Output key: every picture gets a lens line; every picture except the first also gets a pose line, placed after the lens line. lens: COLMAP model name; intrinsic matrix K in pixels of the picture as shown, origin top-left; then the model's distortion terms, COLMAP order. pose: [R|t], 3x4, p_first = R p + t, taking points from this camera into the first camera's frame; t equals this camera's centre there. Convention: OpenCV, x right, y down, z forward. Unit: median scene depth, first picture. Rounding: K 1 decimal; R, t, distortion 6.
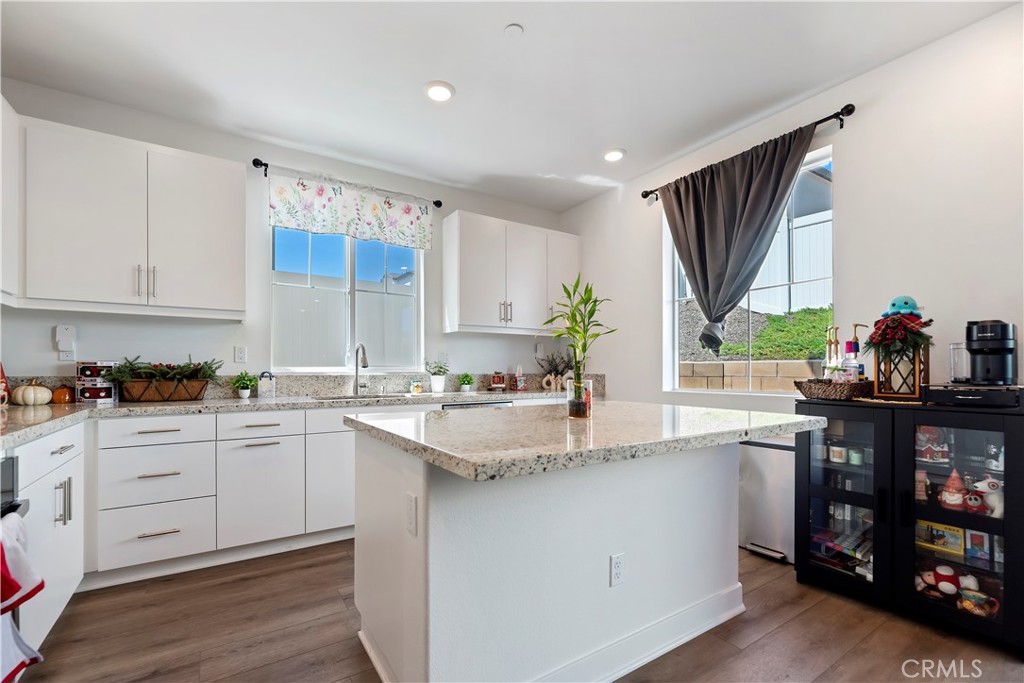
lens RADIAL K [[431.4, 0, 496.3], [0, 431.4, 368.6], [0, 0, 1]] dist [-0.001779, -0.000009]
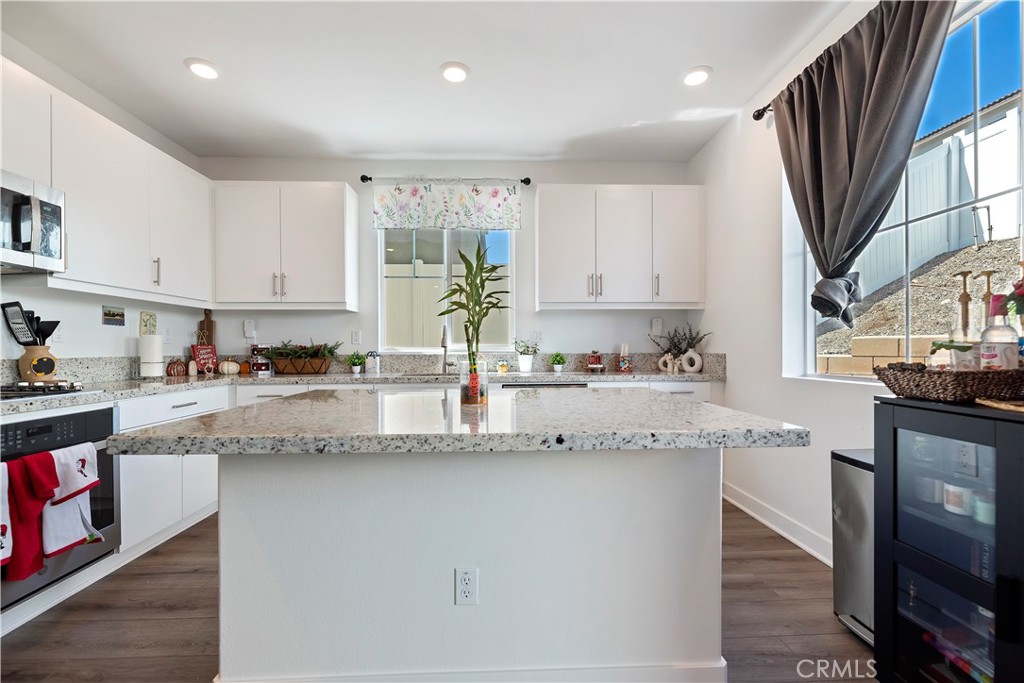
lens RADIAL K [[426.5, 0, 519.0], [0, 426.5, 349.6], [0, 0, 1]] dist [-0.000910, -0.000067]
pose [[0.869564, -0.003212, -0.493810, 0.379579], [0.005673, 0.999978, 0.003486, 0.000202], [0.493788, -0.005832, 0.869563, 0.159115]]
